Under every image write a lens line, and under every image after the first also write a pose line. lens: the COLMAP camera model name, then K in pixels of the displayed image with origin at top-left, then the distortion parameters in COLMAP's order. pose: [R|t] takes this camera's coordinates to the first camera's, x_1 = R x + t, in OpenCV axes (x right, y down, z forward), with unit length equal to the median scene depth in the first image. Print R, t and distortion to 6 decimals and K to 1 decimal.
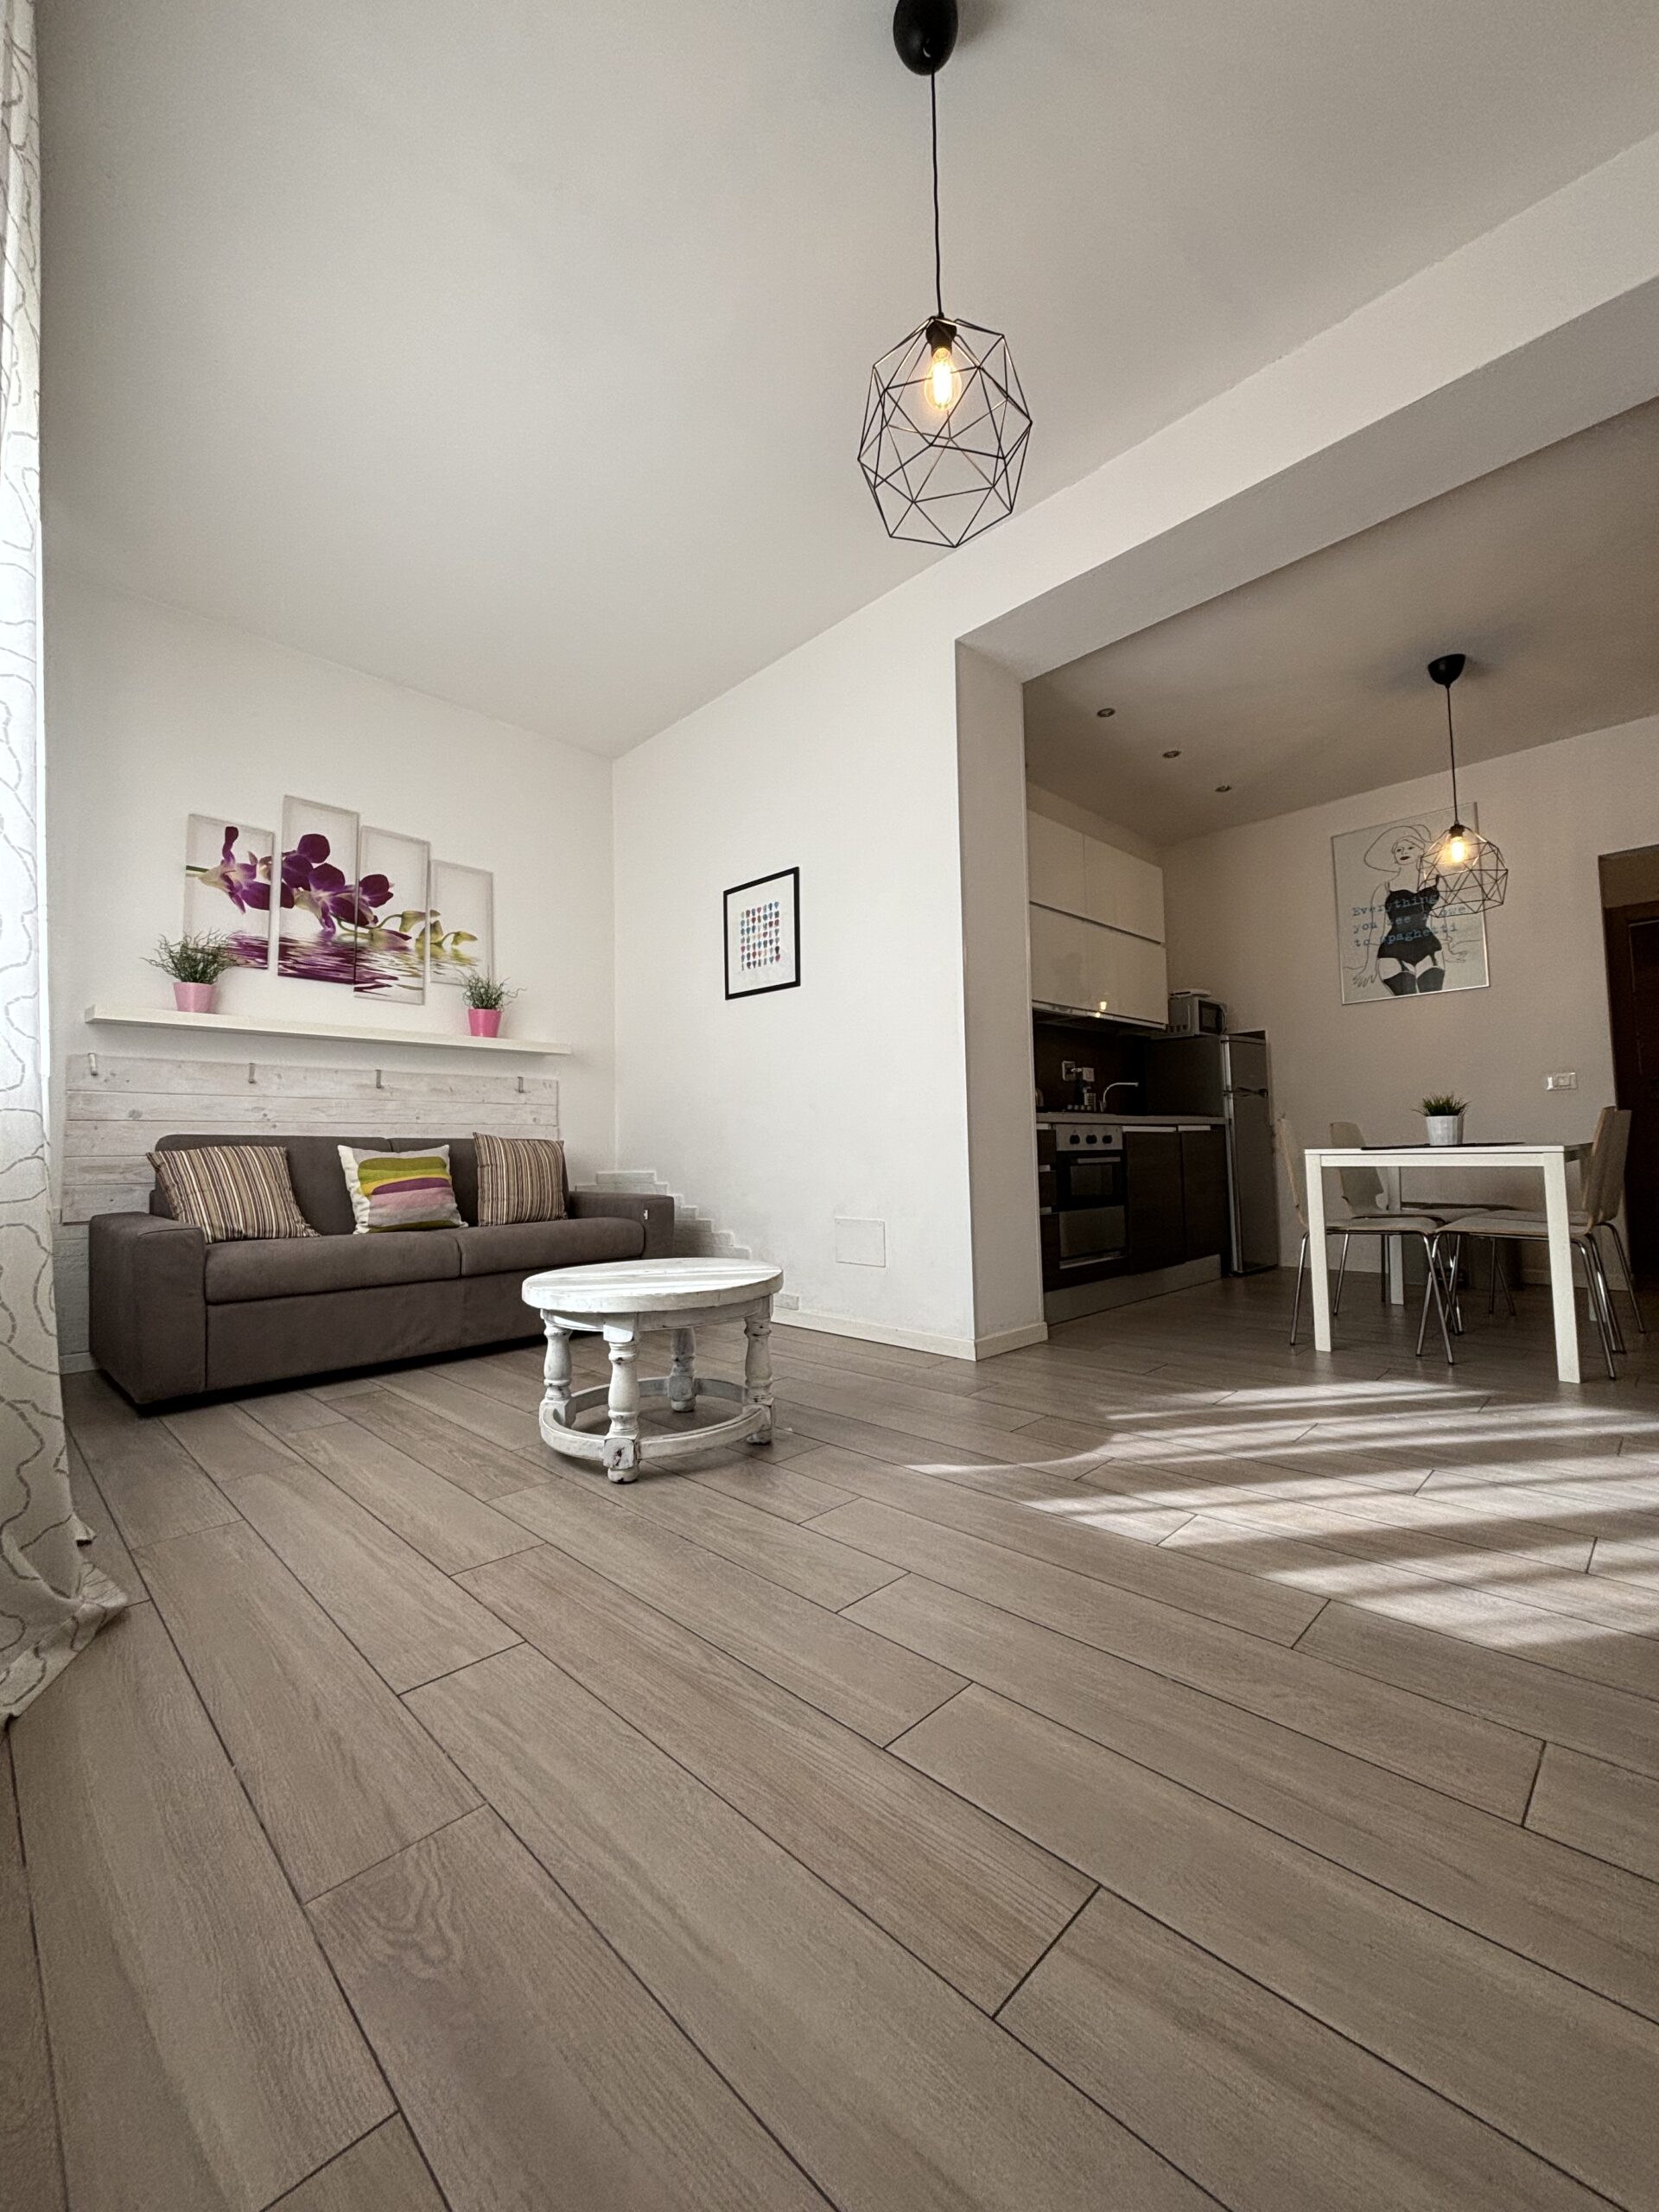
lens RADIAL K [[892.2, 0, 829.5], [0, 892.2, 1106.0], [0, 0, 1]] dist [-0.000162, -0.000040]
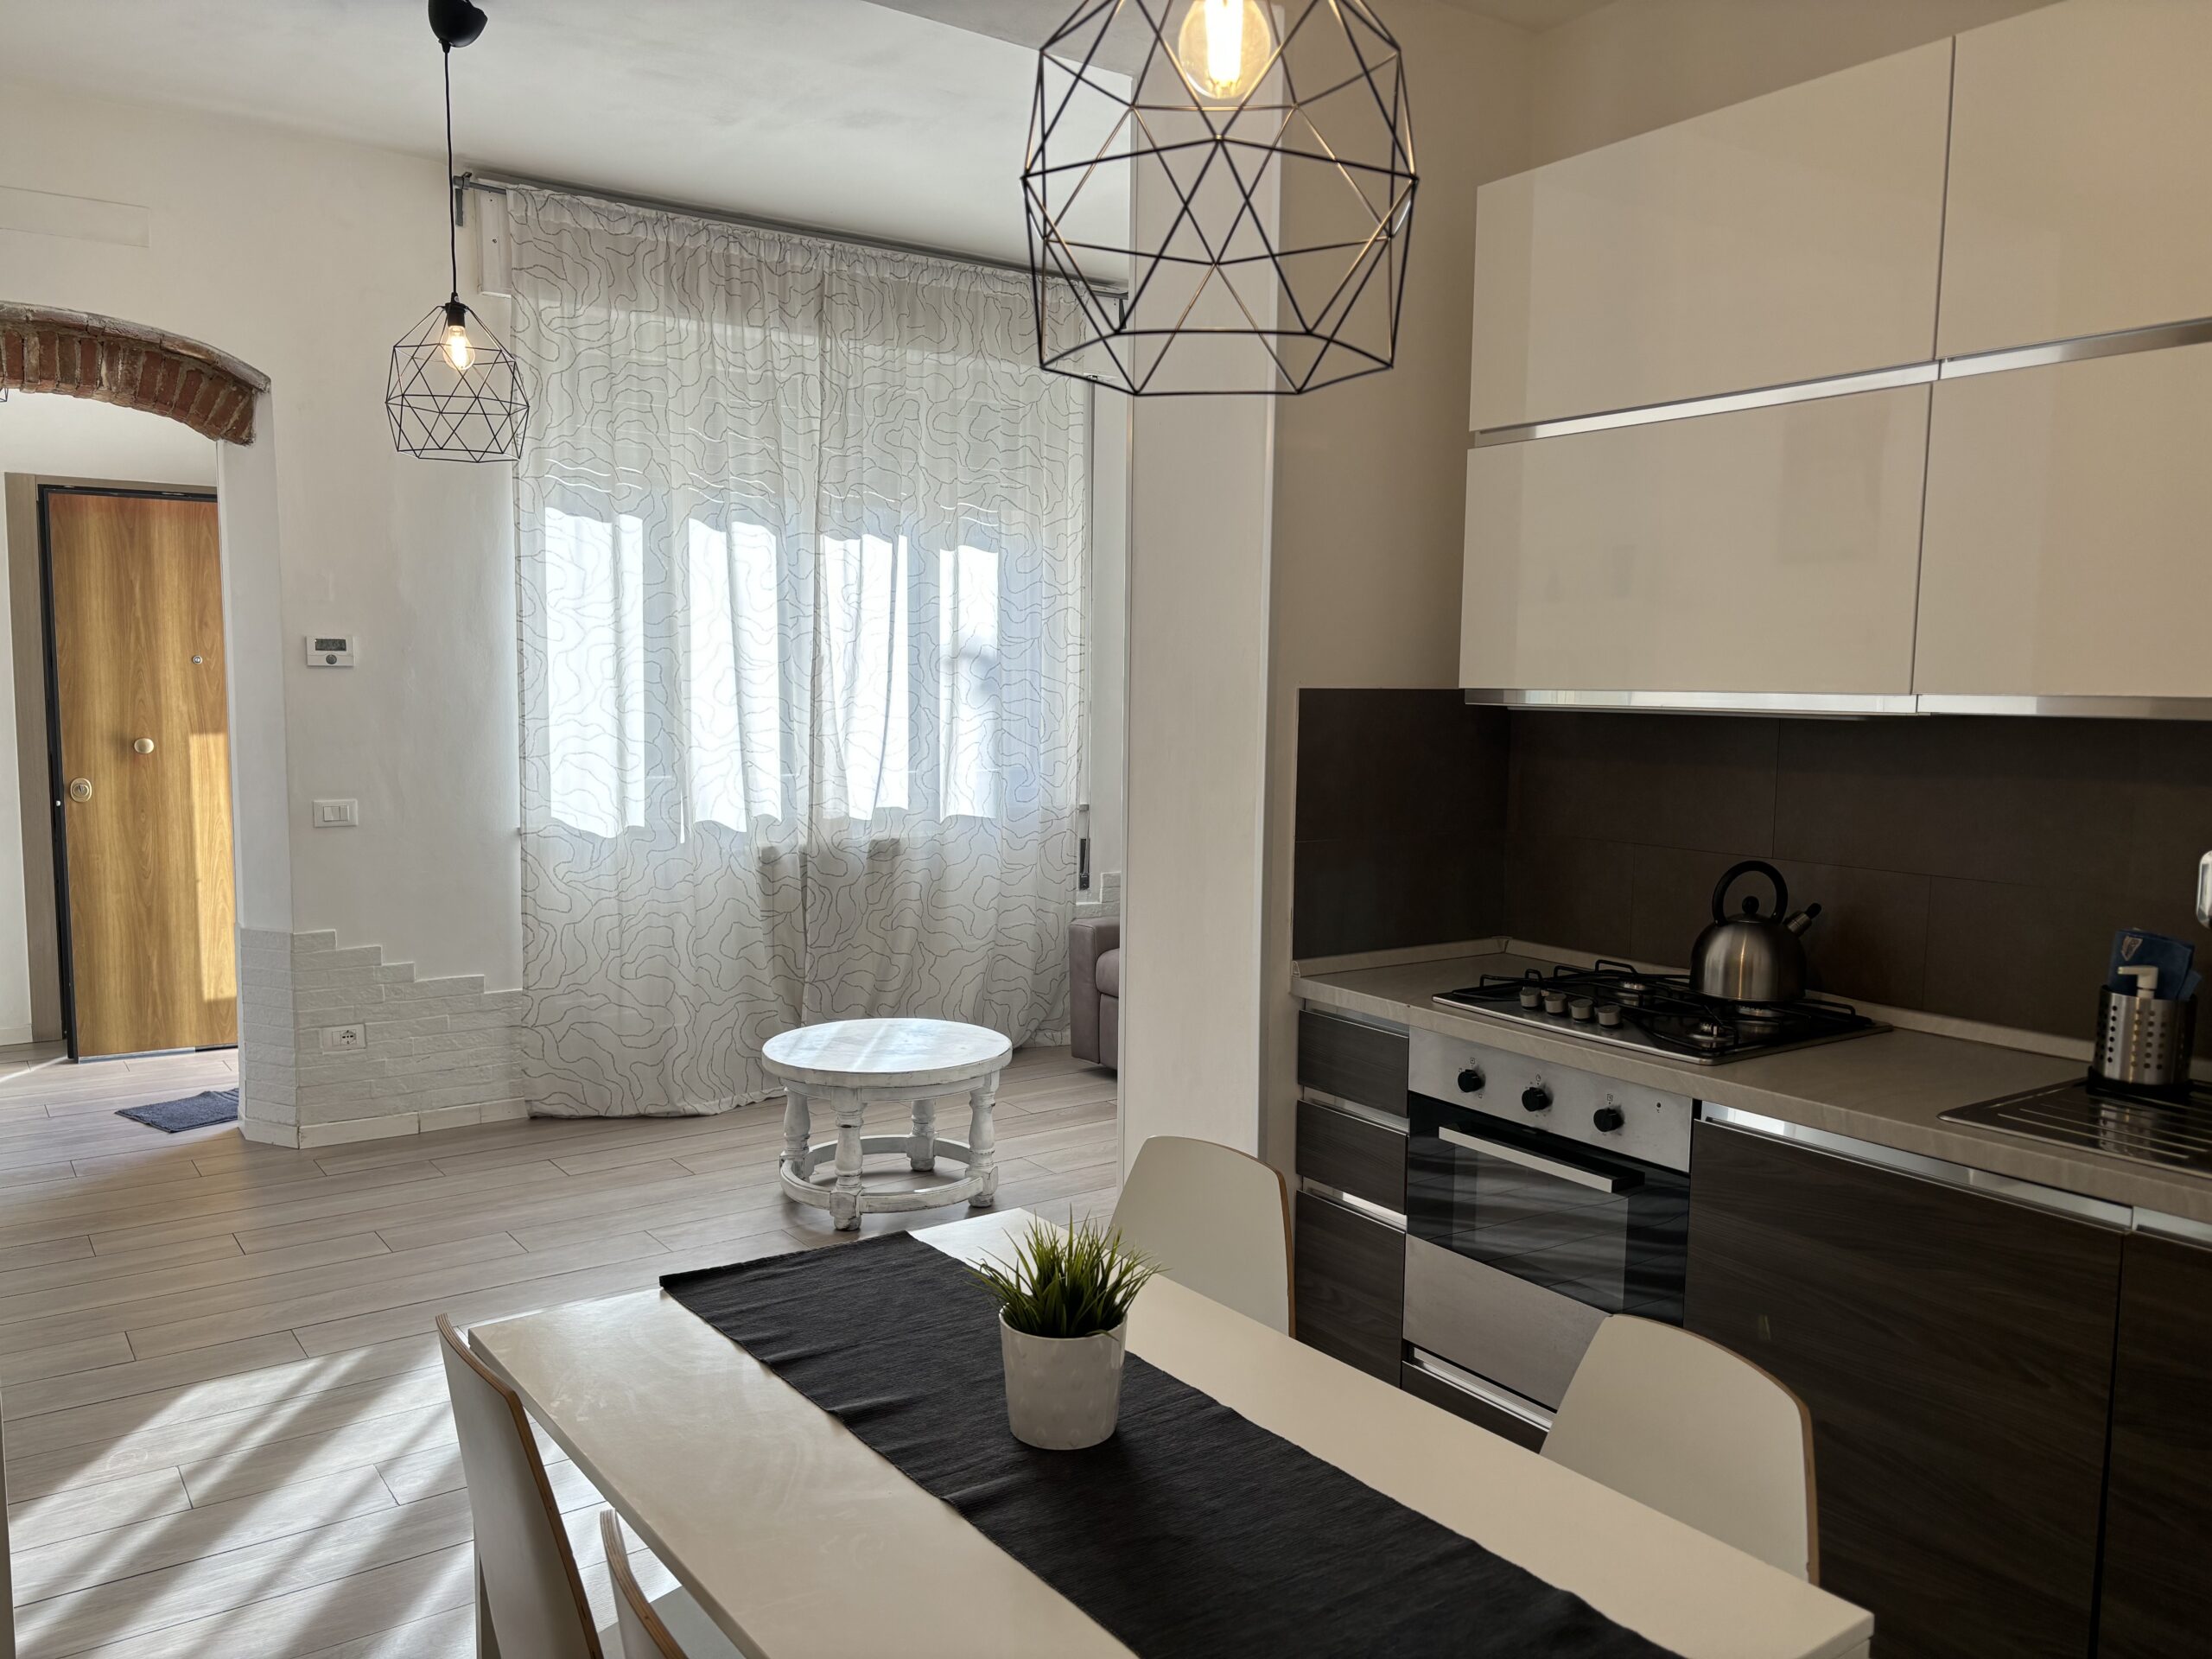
lens RADIAL K [[1663.6, 0, 1106.0], [0, 1663.6, 829.5], [0, 0, 1]] dist [0.003768, 0.002993]
pose [[-0.159420, 0.099534, -0.982180, 2.225990], [0.031938, 0.994904, 0.095639, -0.326099], [0.986694, -0.016122, -0.161786, 2.120789]]
